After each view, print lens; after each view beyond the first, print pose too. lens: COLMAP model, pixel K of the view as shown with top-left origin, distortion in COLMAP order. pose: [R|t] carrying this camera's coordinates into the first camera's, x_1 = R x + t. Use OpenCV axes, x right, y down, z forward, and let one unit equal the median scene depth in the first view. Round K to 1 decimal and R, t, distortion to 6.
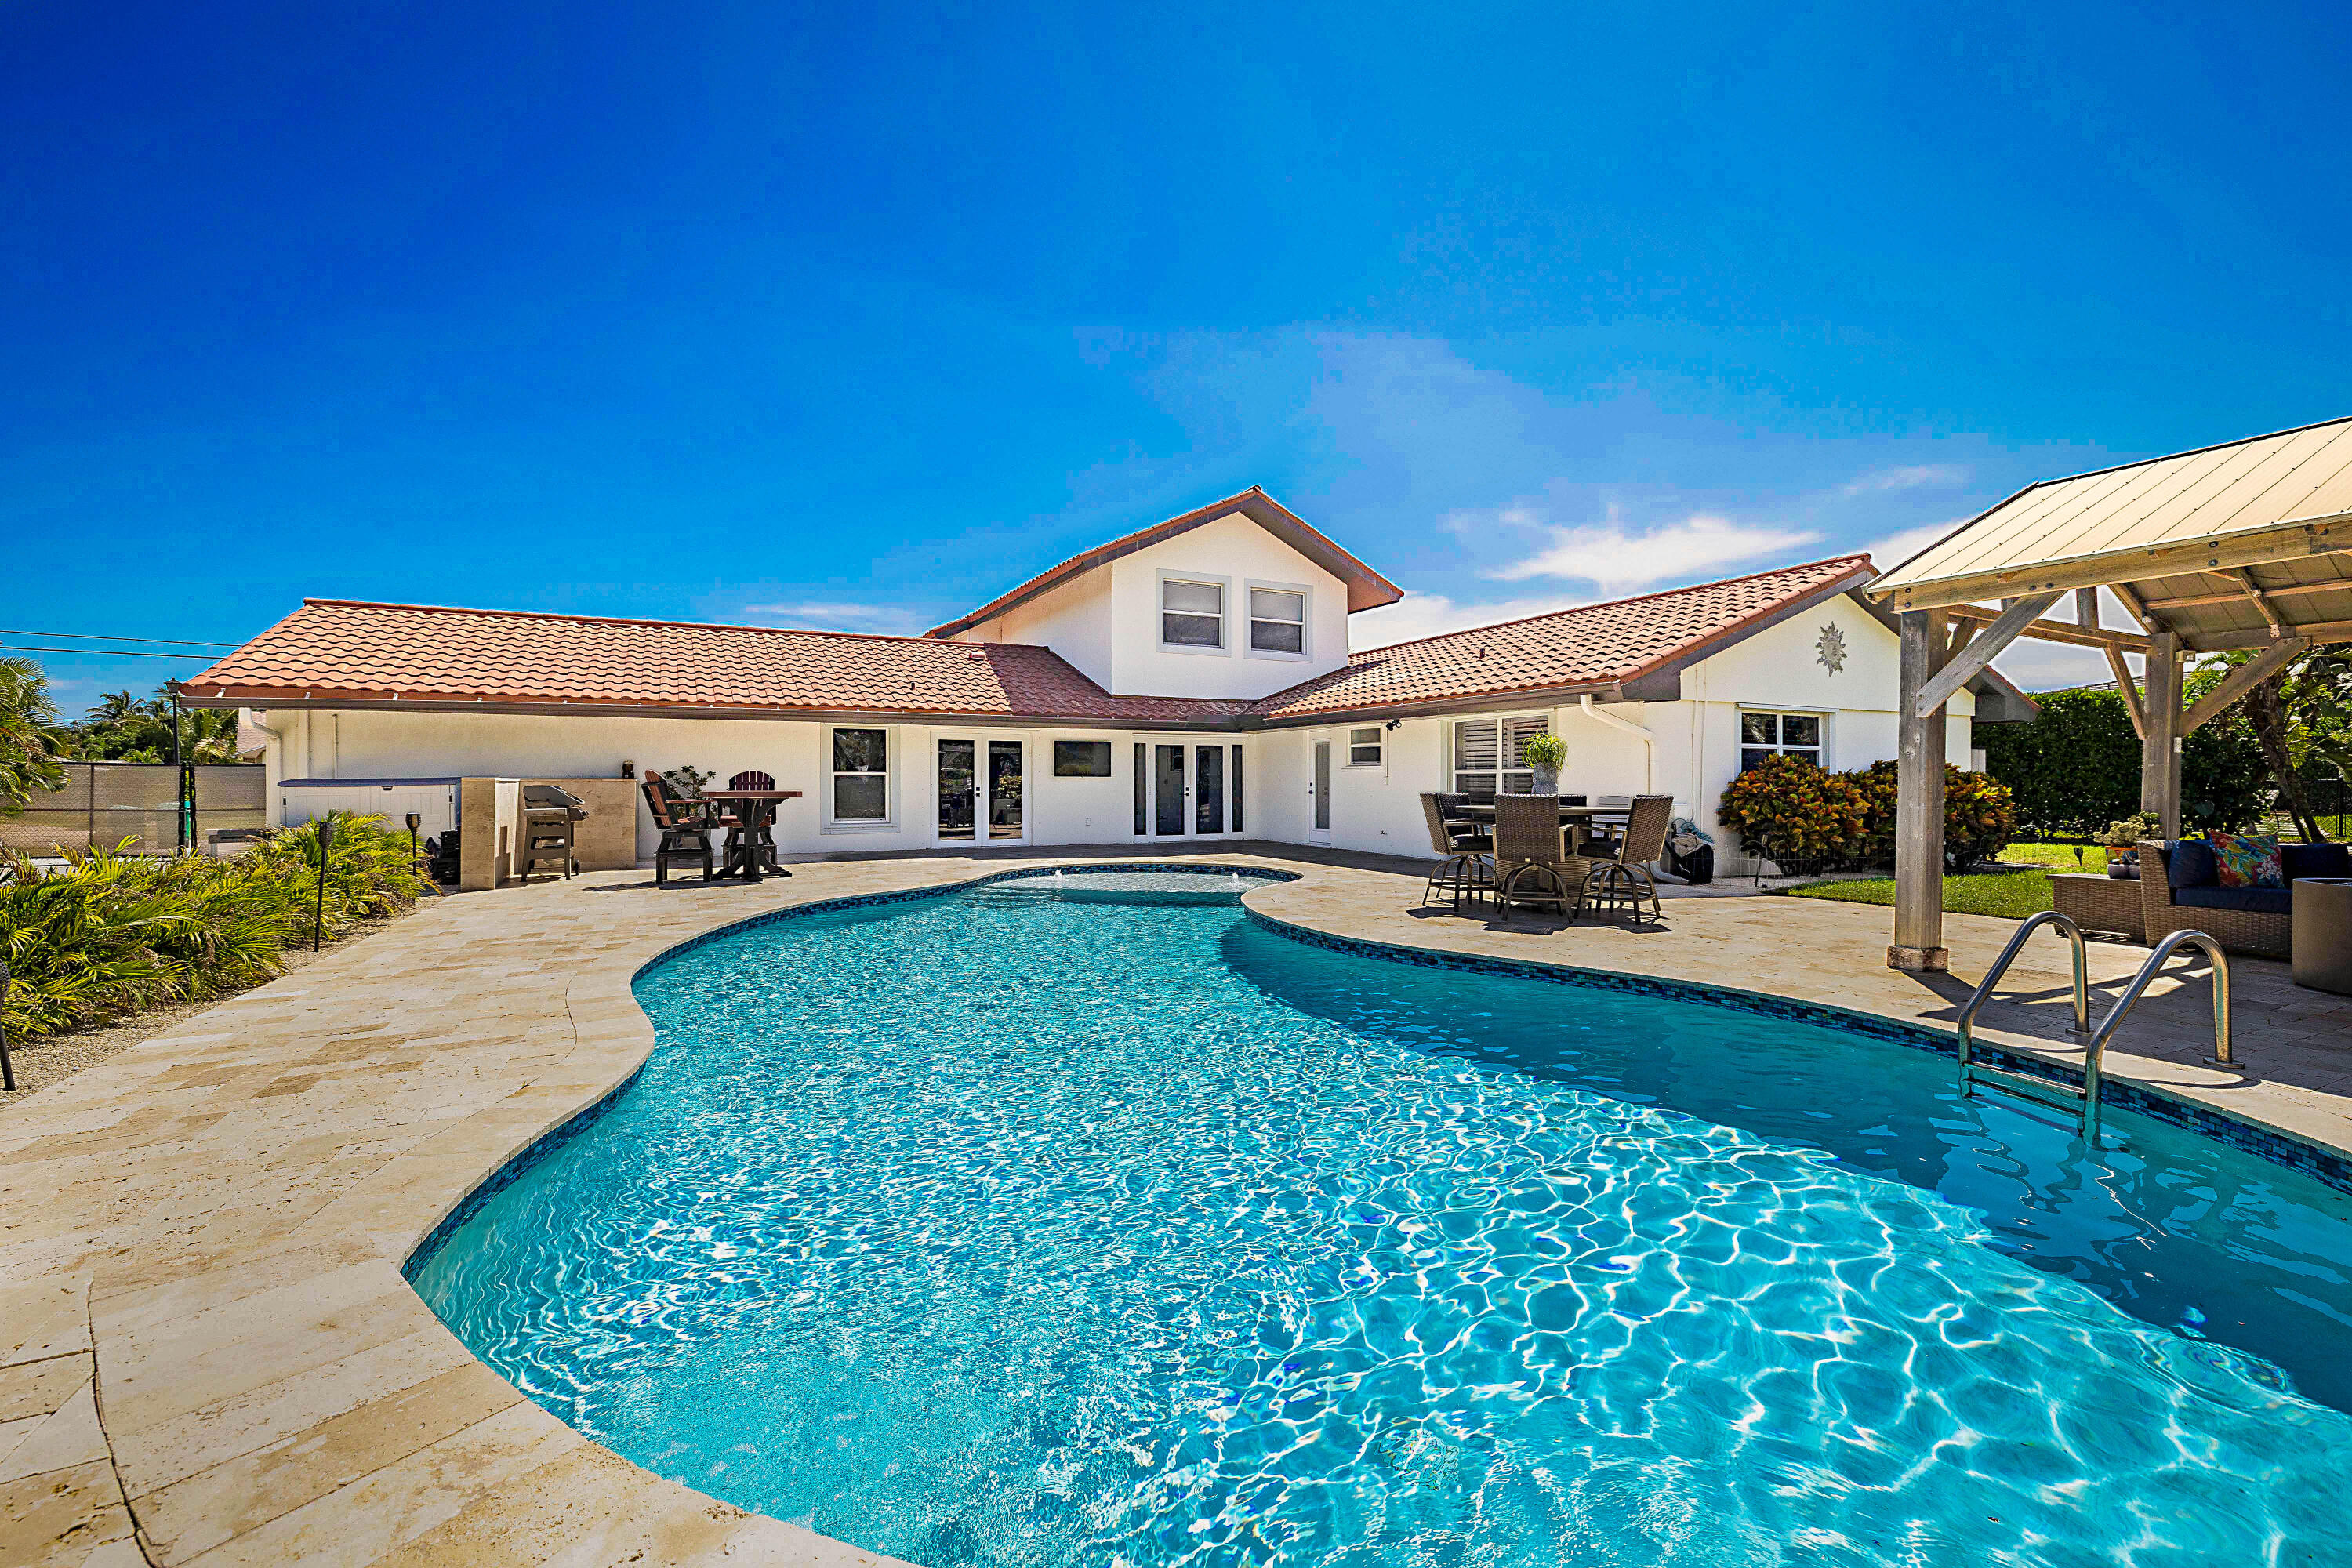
lens RADIAL K [[992.9, 0, 1193.0], [0, 992.9, 789.2], [0, 0, 1]] dist [0.004467, -0.000130]
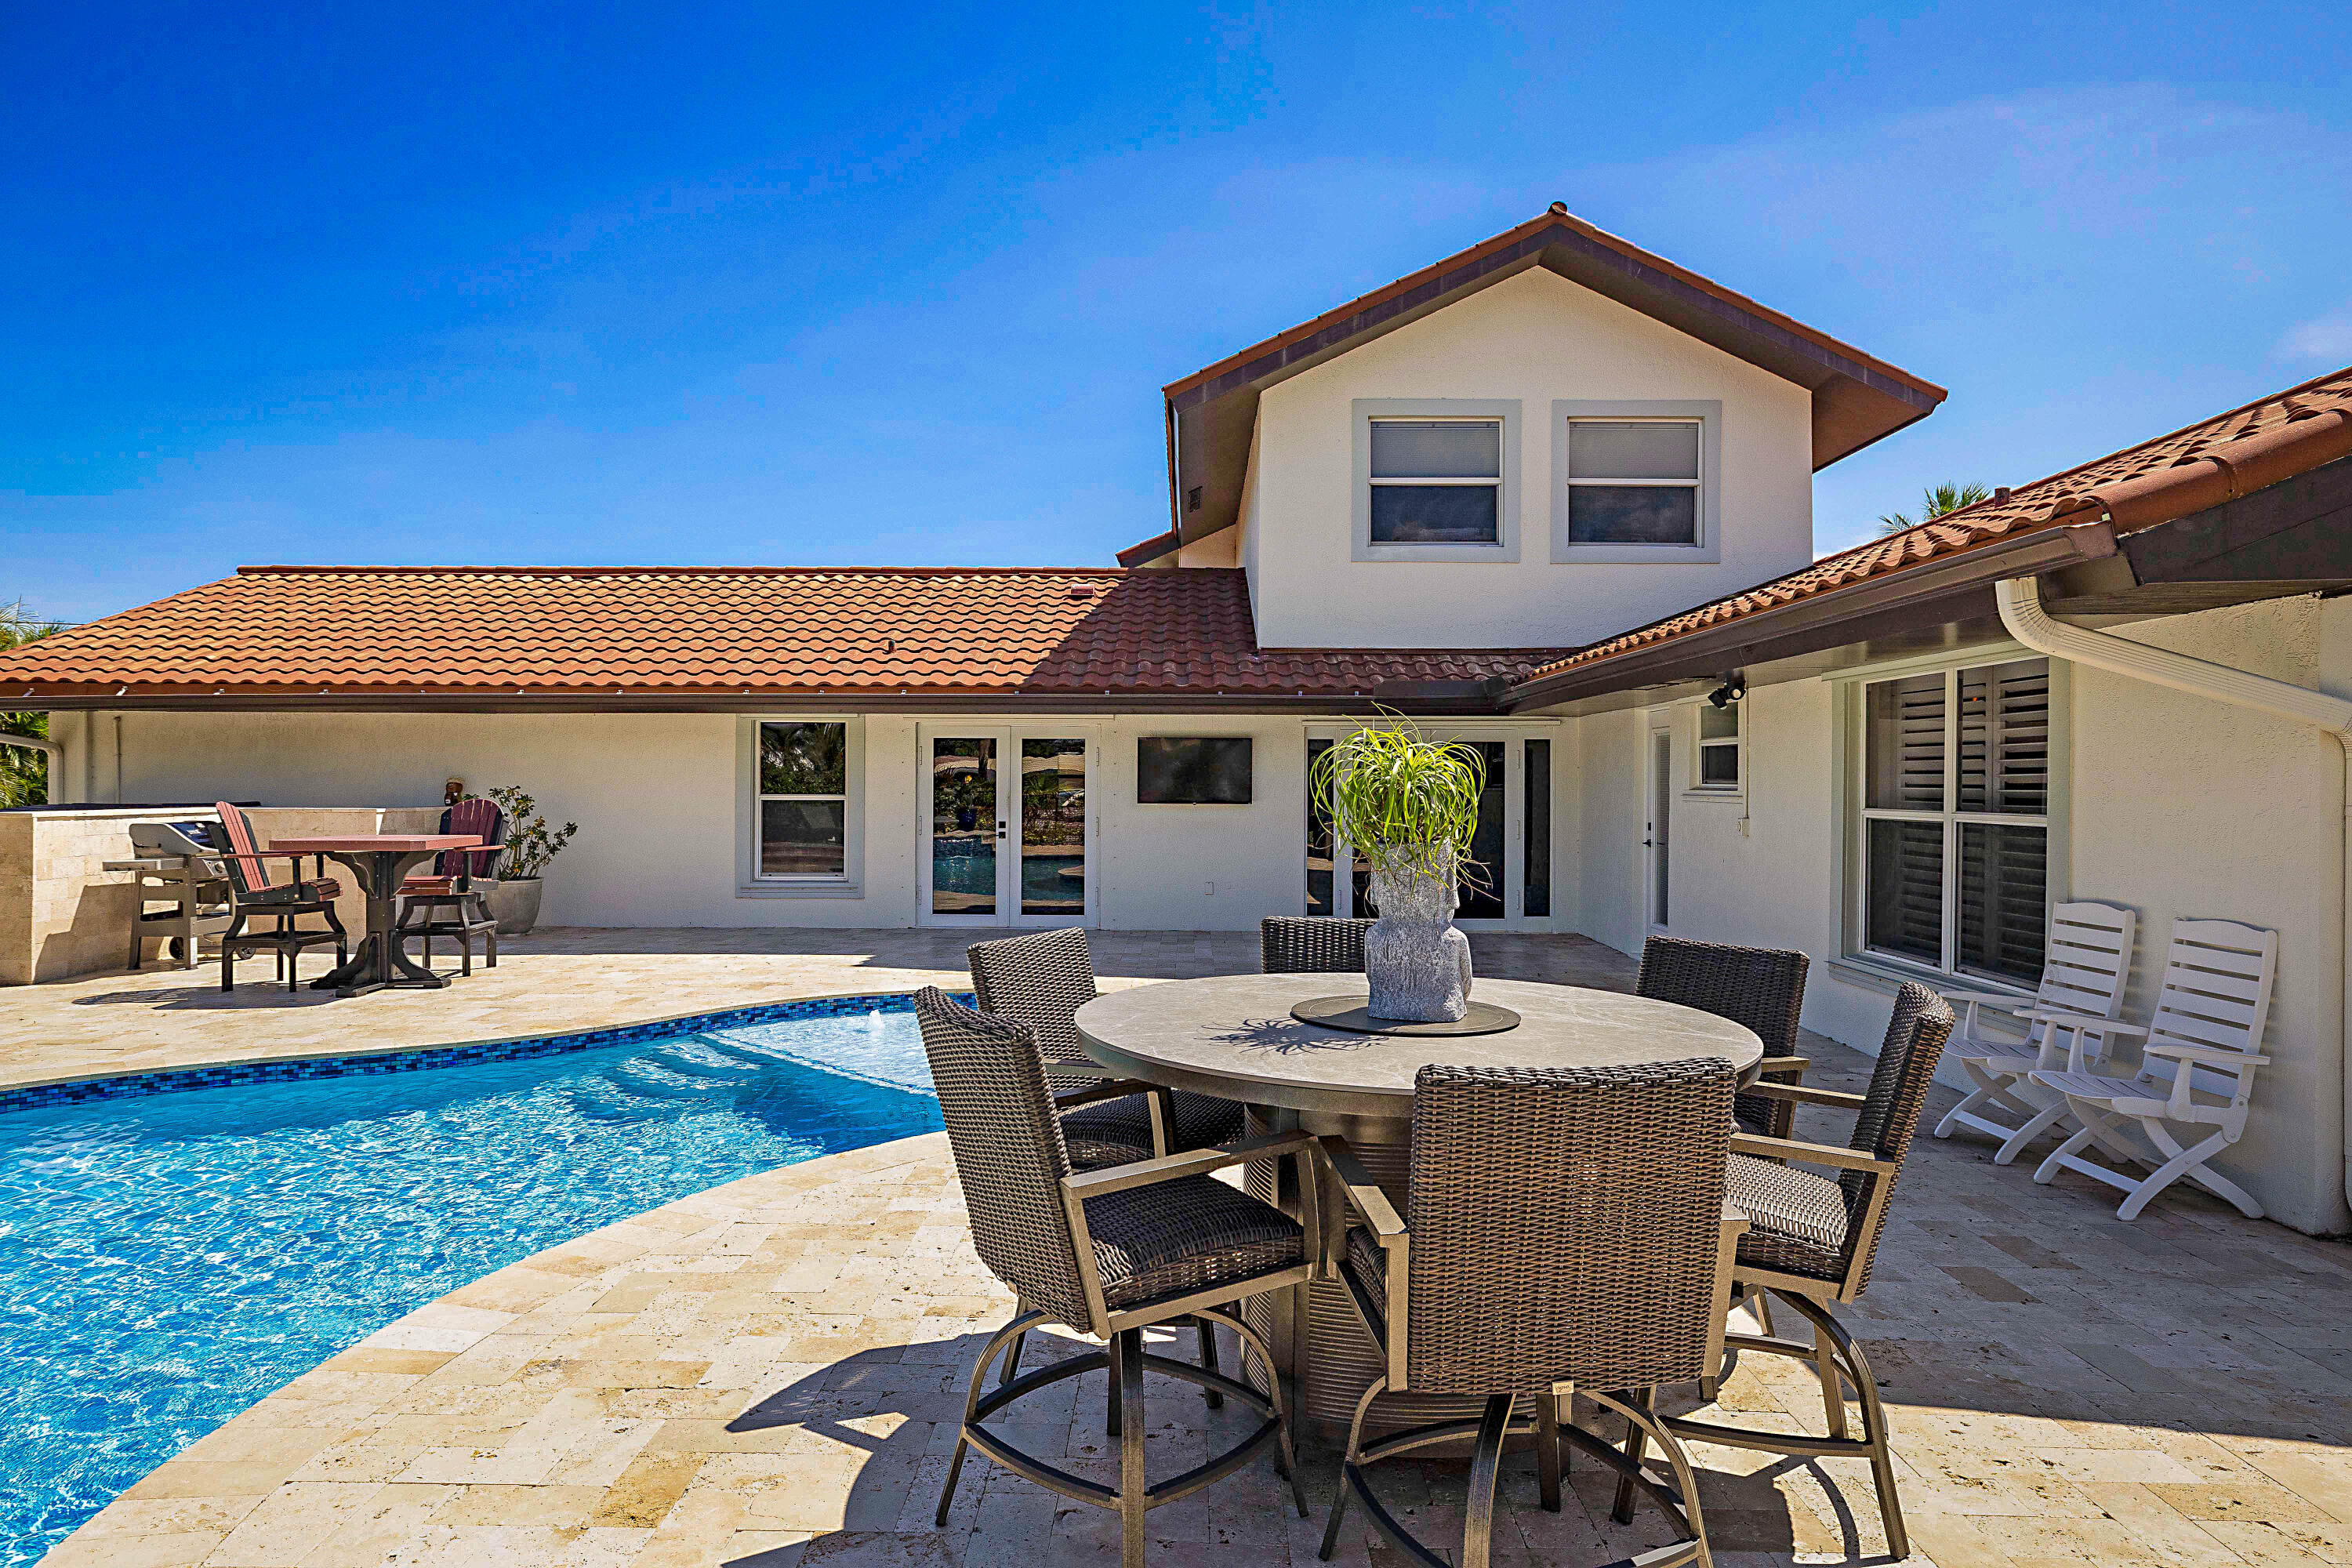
lens RADIAL K [[1411.1, 0, 1175.6], [0, 1411.1, 778.7], [0, 0, 1]] dist [0.000188, 0.000073]
pose [[0.881855, 0.003609, -0.471508, 0.256028], [-0.008979, 0.999918, -0.009141, -0.020928], [0.471436, 0.012295, 0.881815, 0.356915]]
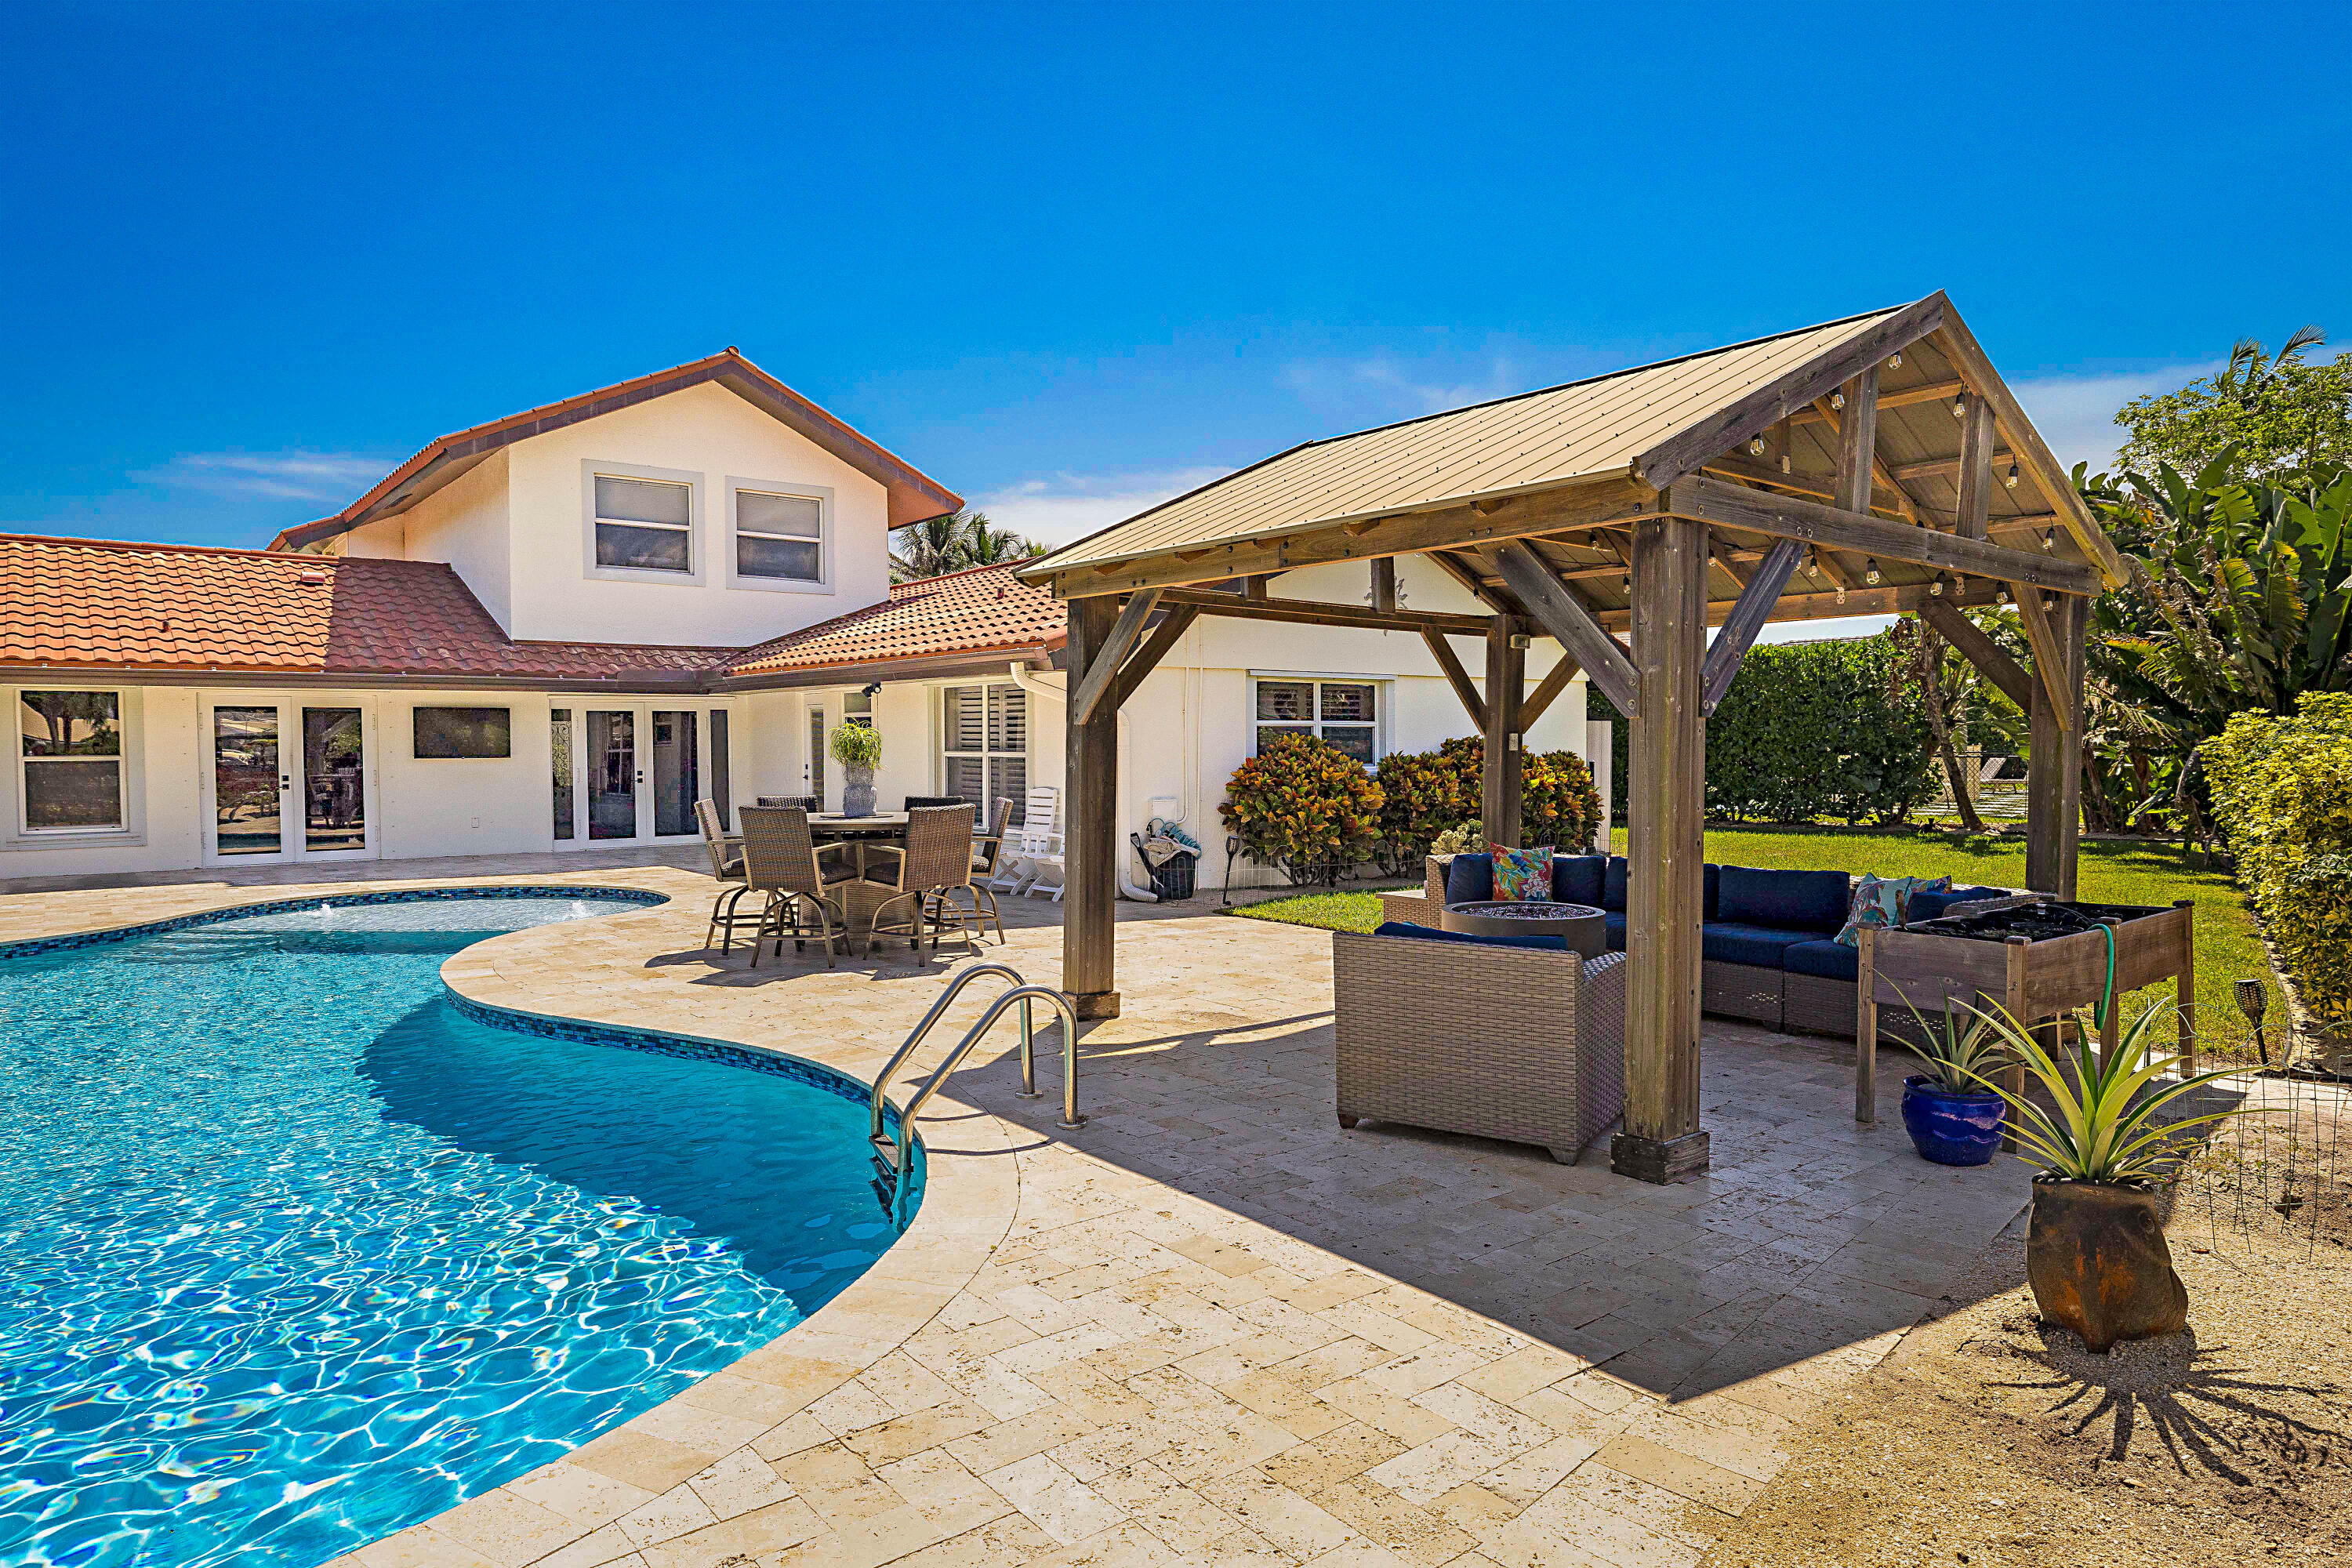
lens RADIAL K [[1411.1, 0, 1197.4], [0, 1411.1, 799.4], [0, 0, 1]] dist [0.000188, 0.000073]
pose [[0.981029, -0.012879, 0.193431, 0.218950], [0.005782, 0.999291, 0.037209, -0.019302], [-0.193773, -0.035384, 0.980408, -0.075048]]
